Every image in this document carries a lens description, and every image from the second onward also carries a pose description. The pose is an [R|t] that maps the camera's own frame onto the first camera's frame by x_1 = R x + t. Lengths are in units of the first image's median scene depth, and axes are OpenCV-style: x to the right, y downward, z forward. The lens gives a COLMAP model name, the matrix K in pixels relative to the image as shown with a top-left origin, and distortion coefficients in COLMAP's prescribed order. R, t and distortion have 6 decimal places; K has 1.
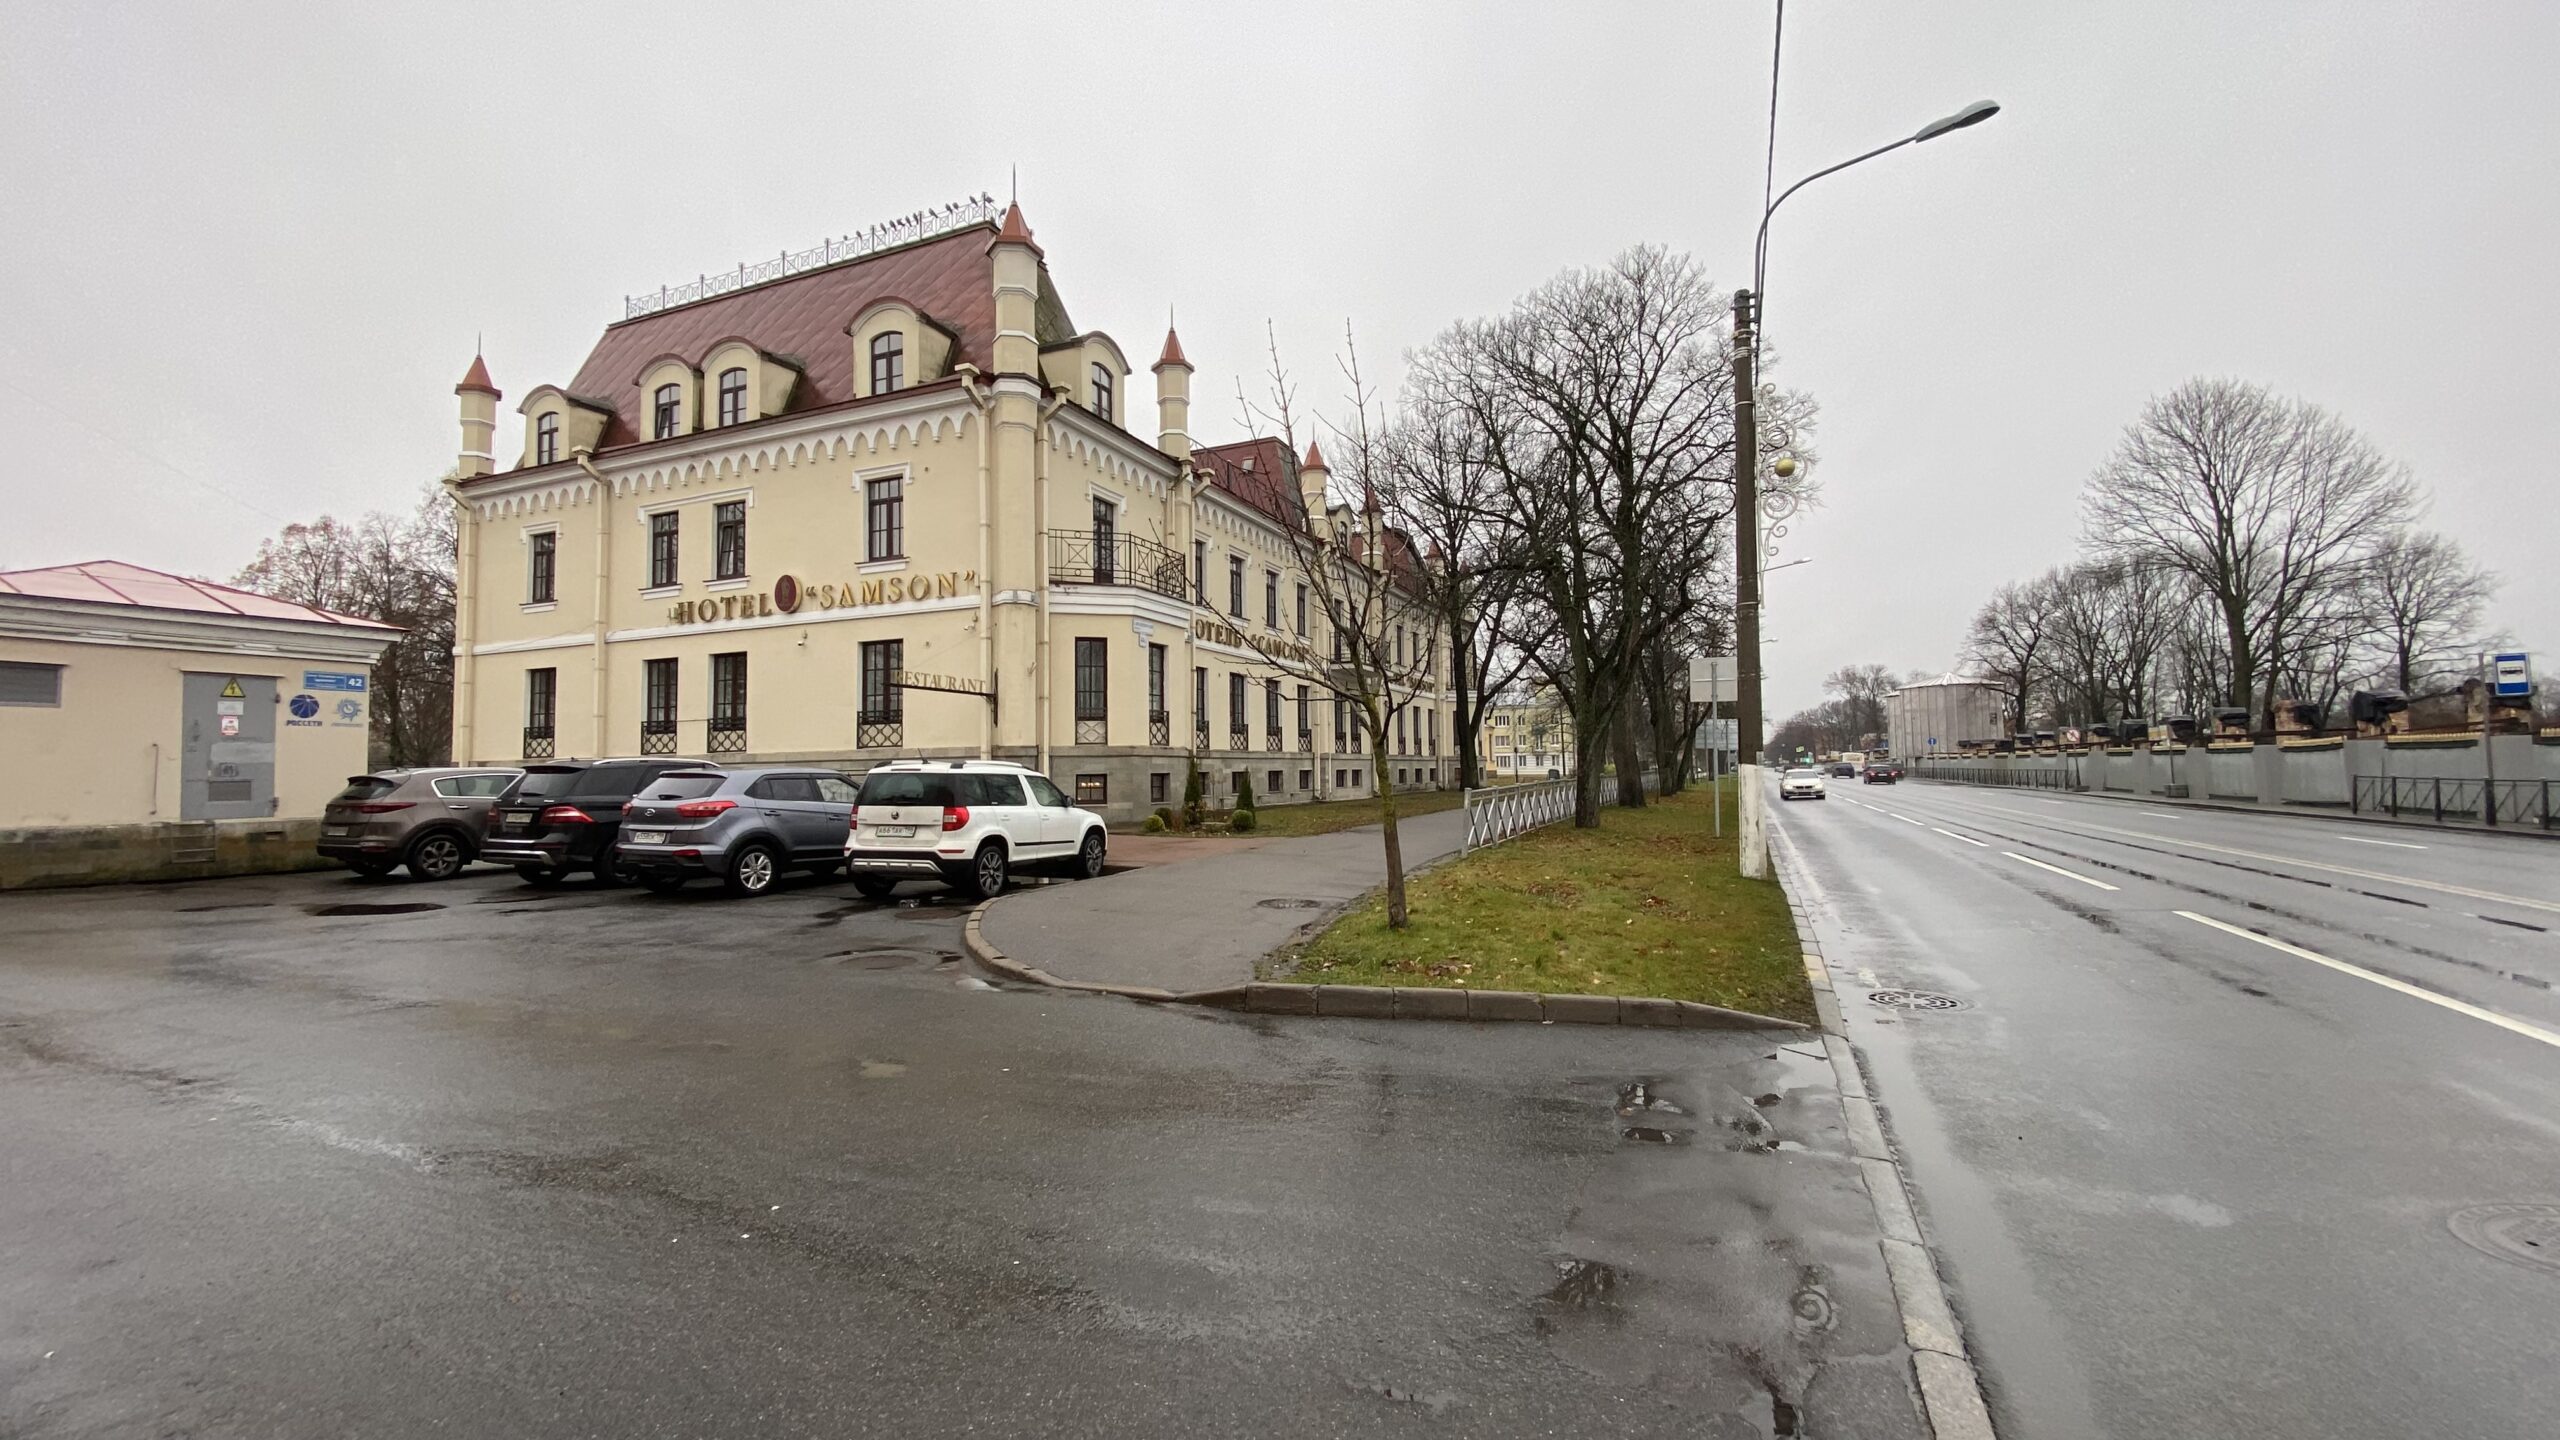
lens RADIAL K [[1036.3, 0, 1276.9], [0, 1036.3, 717.2], [0, 0, 1]] dist [-0.005555, -0.007650]
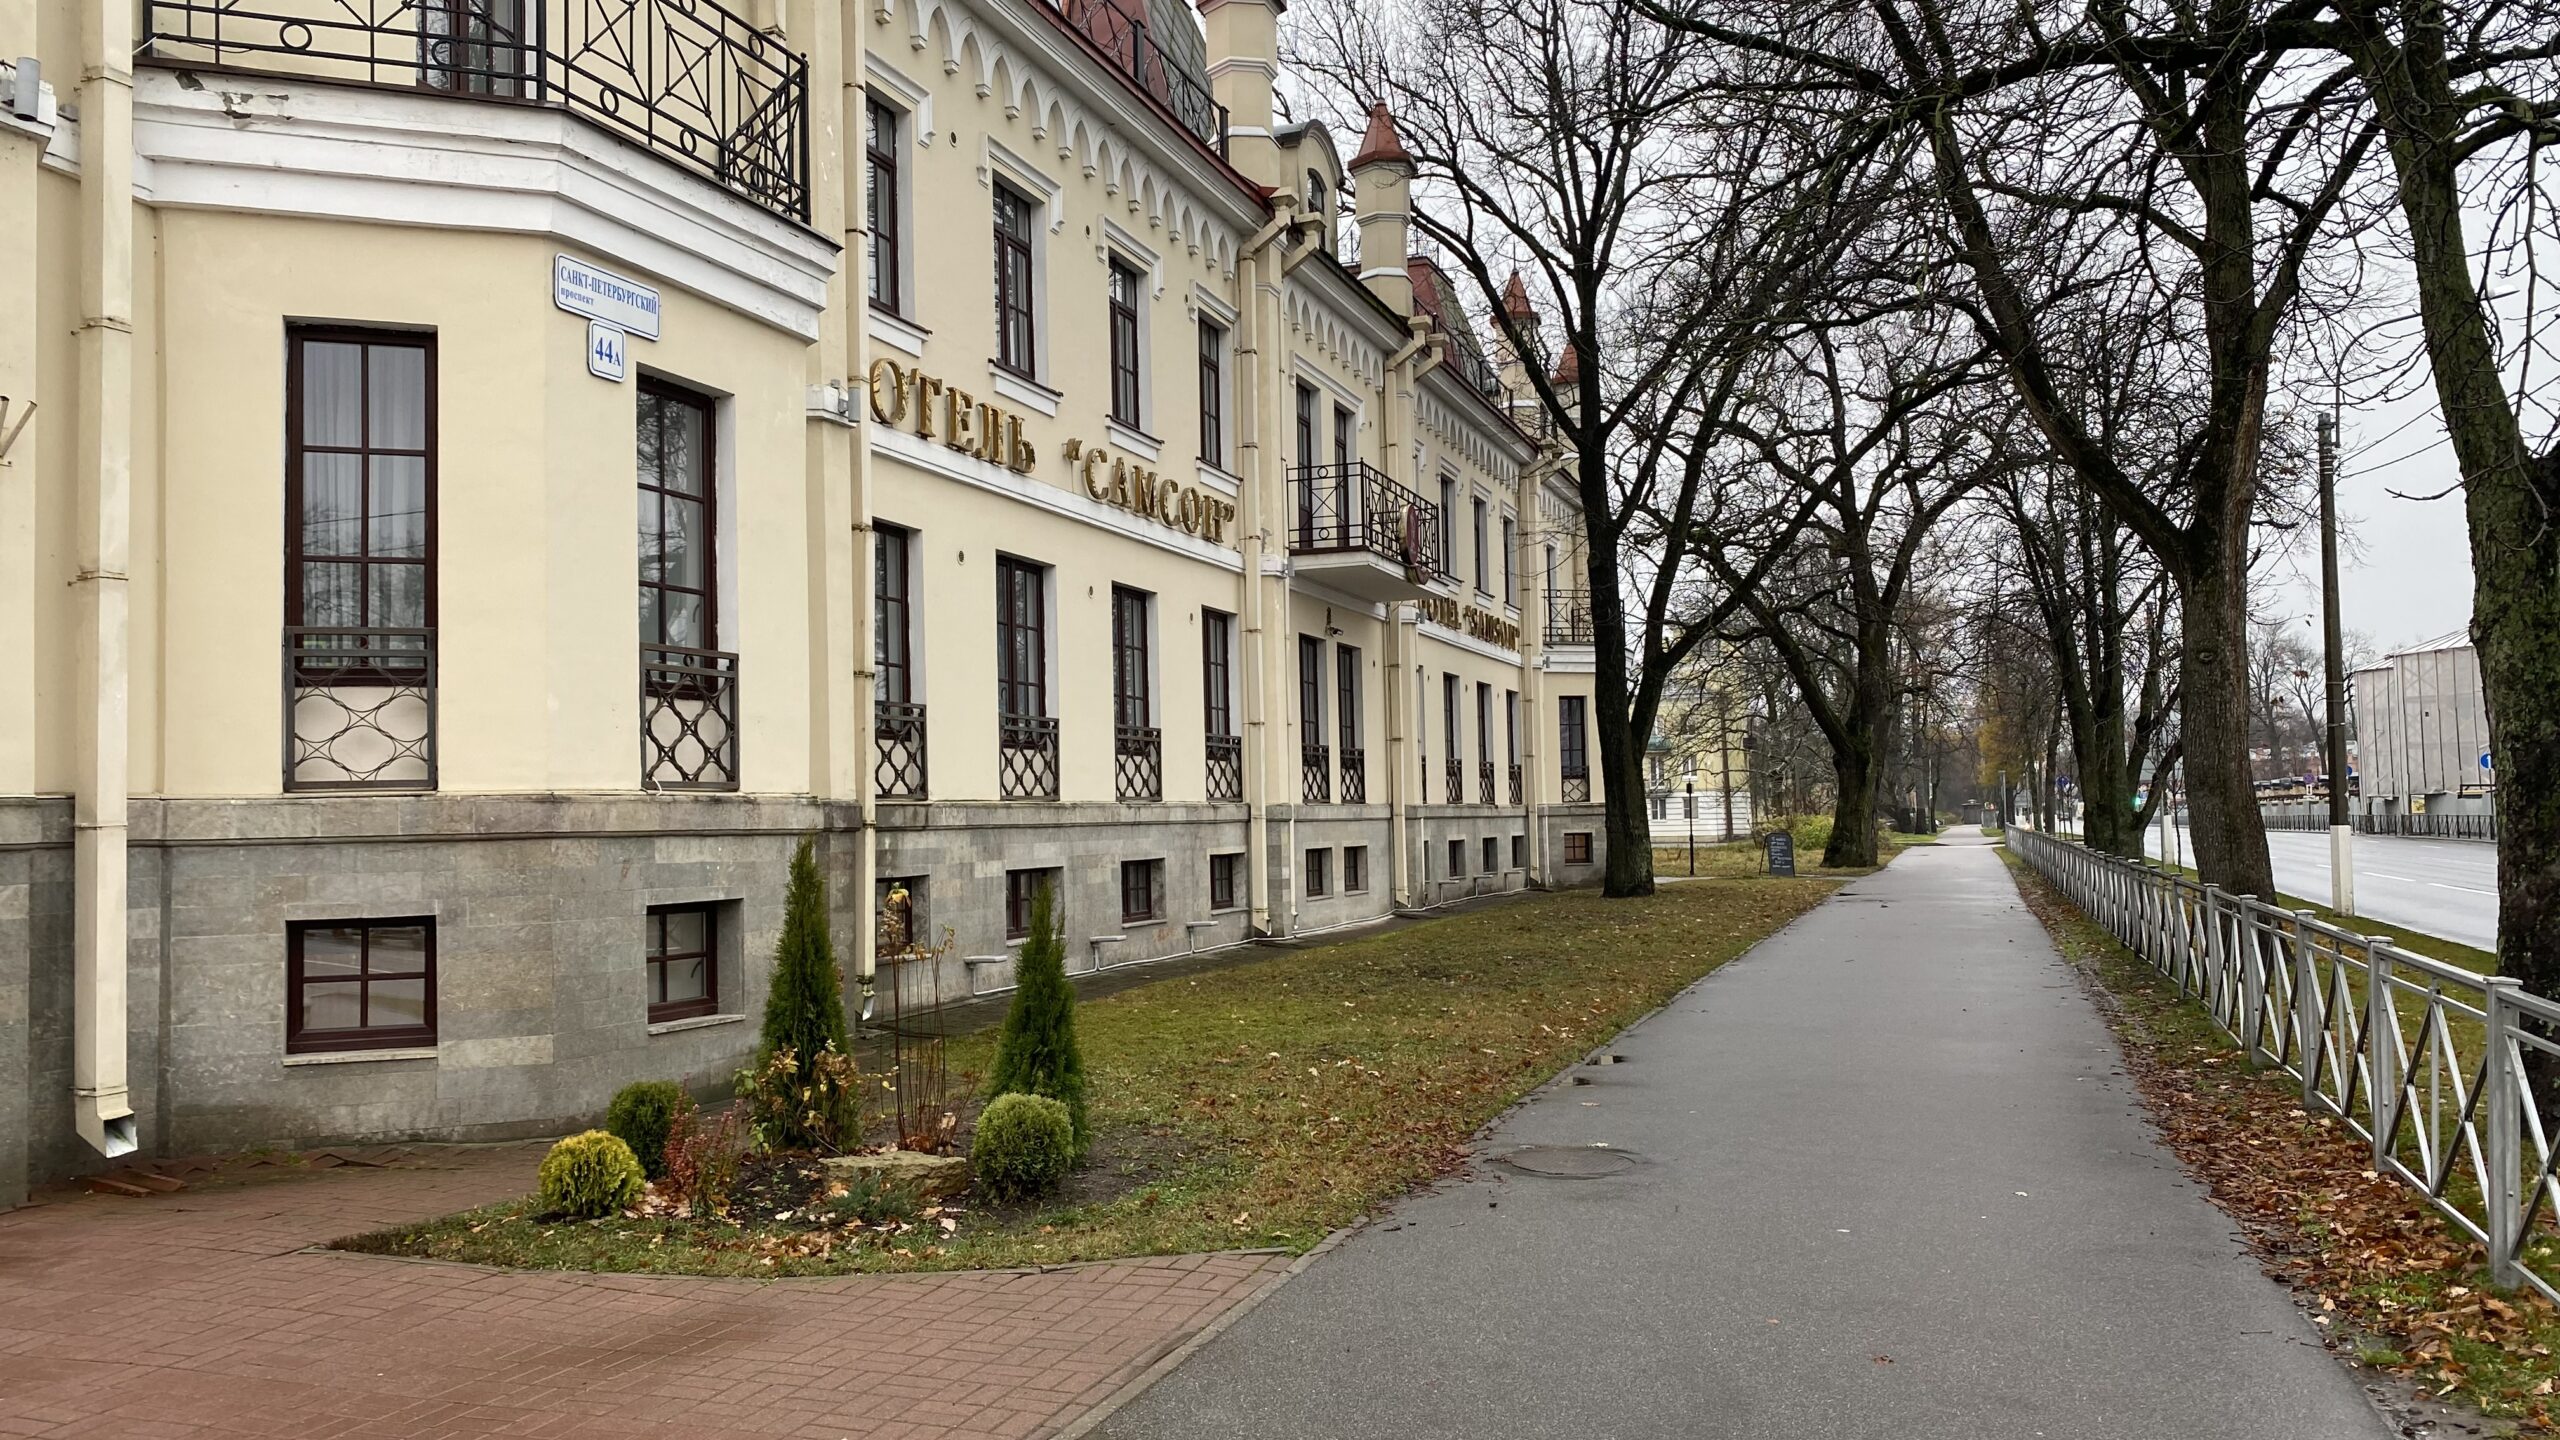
lens RADIAL K [[1930.7, 0, 1286.8], [0, 1930.7, 714.0], [0, 0, 1]] dist [0.013759, 0.003118]
pose [[0.996143, -0.009555, 0.087224, -0.009708], [0.010331, 0.999911, -0.008451, 0.011546], [-0.087136, 0.009319, 0.996153, 0.421408]]
